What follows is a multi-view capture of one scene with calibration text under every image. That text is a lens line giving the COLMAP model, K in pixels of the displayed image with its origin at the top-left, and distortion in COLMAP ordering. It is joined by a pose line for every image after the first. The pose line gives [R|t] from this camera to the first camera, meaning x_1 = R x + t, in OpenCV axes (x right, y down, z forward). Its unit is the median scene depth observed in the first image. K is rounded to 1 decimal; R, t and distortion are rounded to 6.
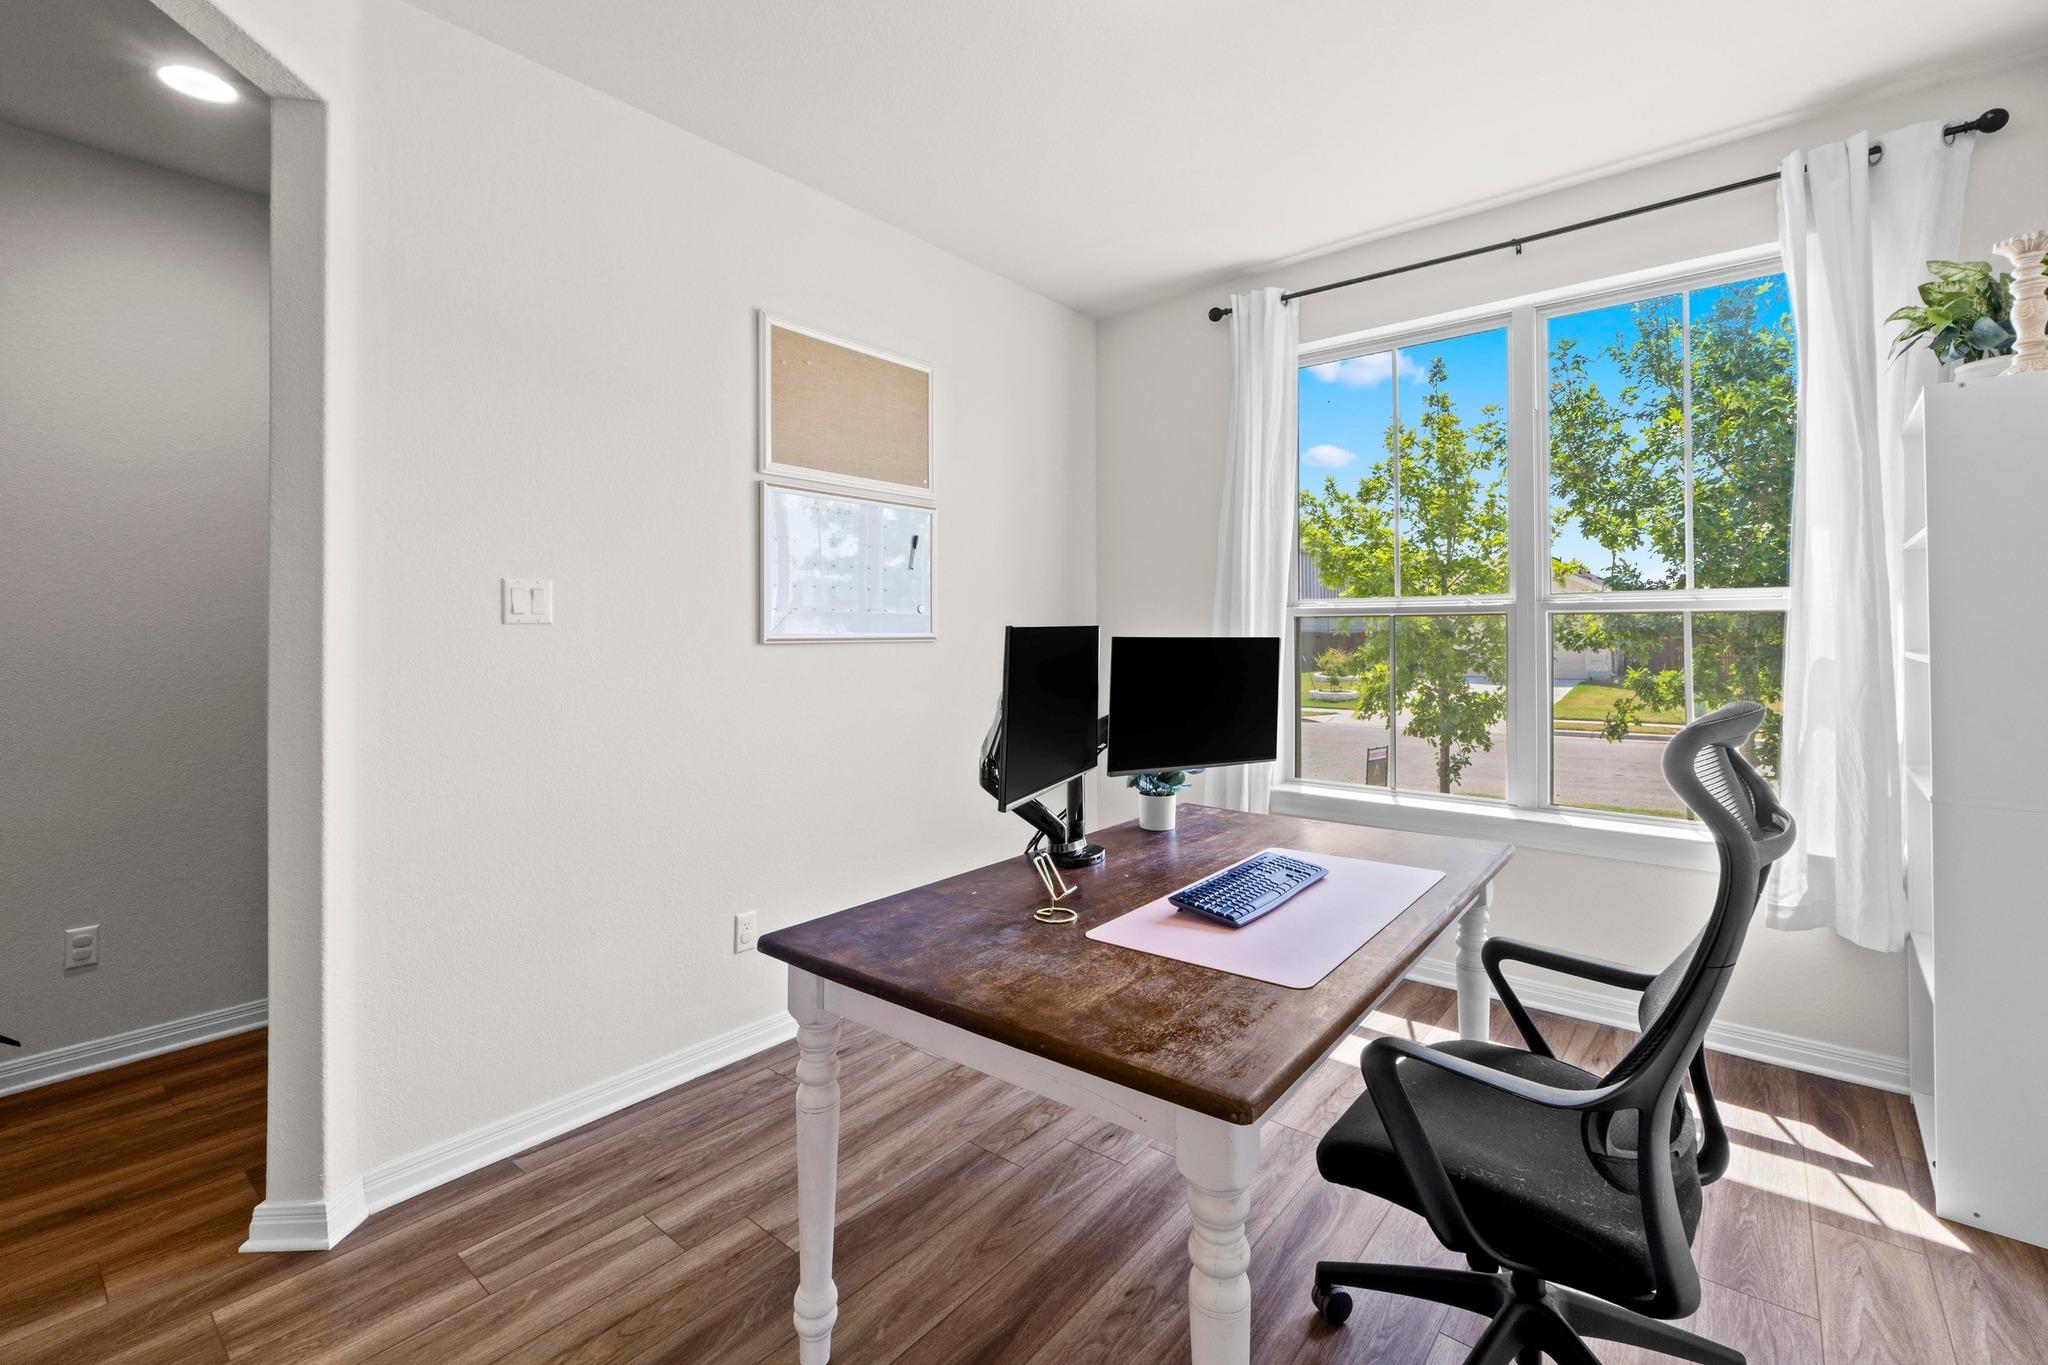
lens RADIAL K [[886.2, 0, 1022.3], [0, 886.2, 646.8], [0, 0, 1]] dist [-0.002653, 0.000243]
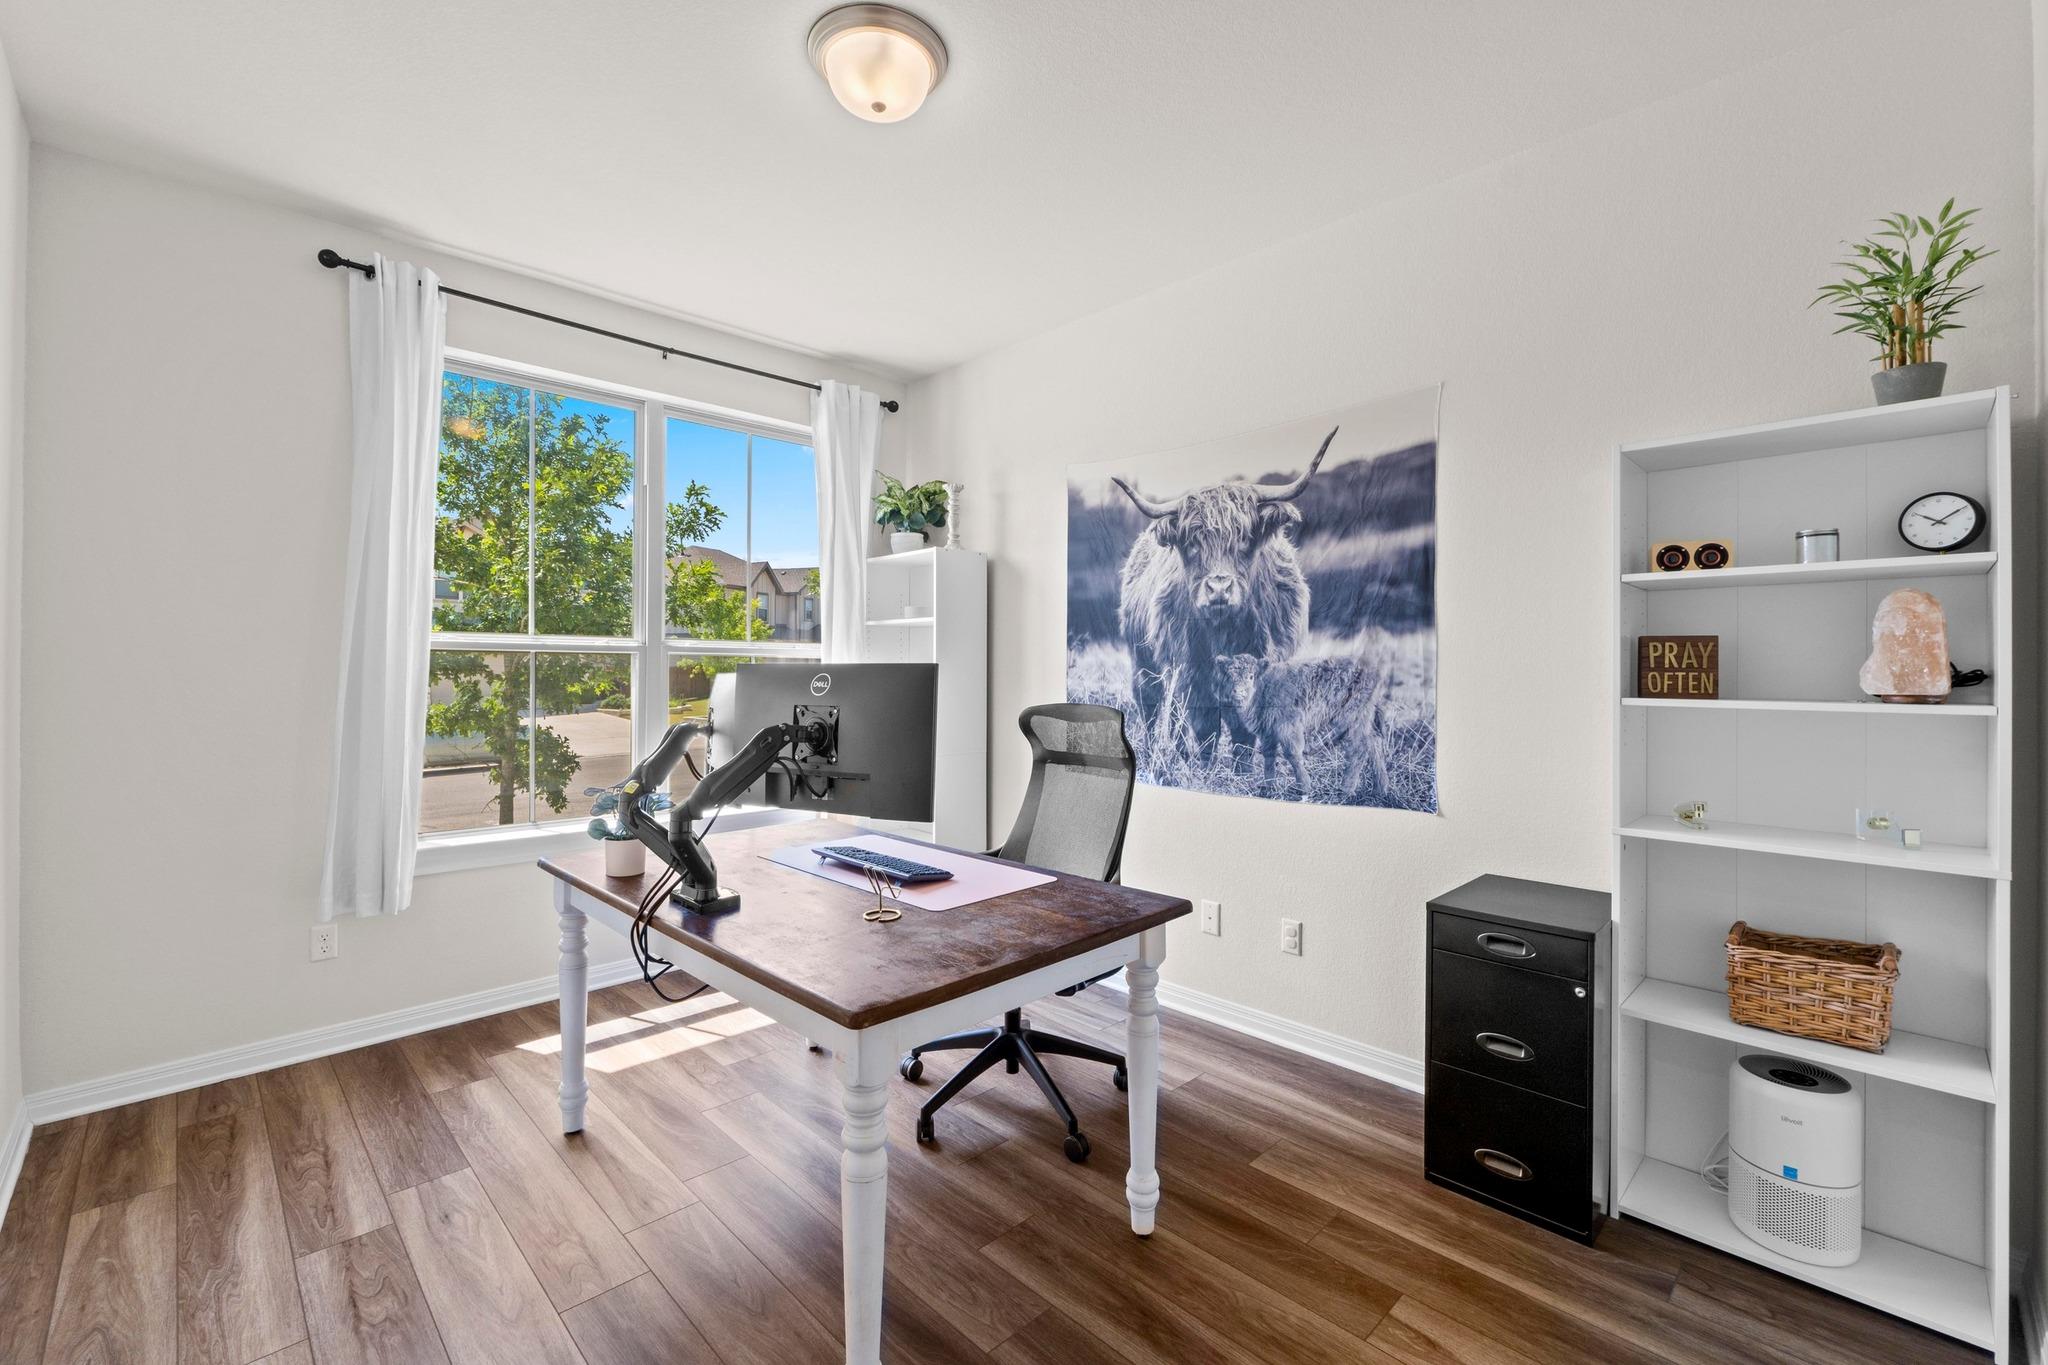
lens RADIAL K [[880.2, 0, 1021.6], [0, 880.2, 658.6], [0, 0, 1]] dist [-0.001717, -0.000871]
pose [[0.109941, 0.010916, 0.993878, -1.268658], [0.005819, 0.999915, -0.011626, -0.020040], [-0.993921, 0.007062, 0.109868, 0.802543]]
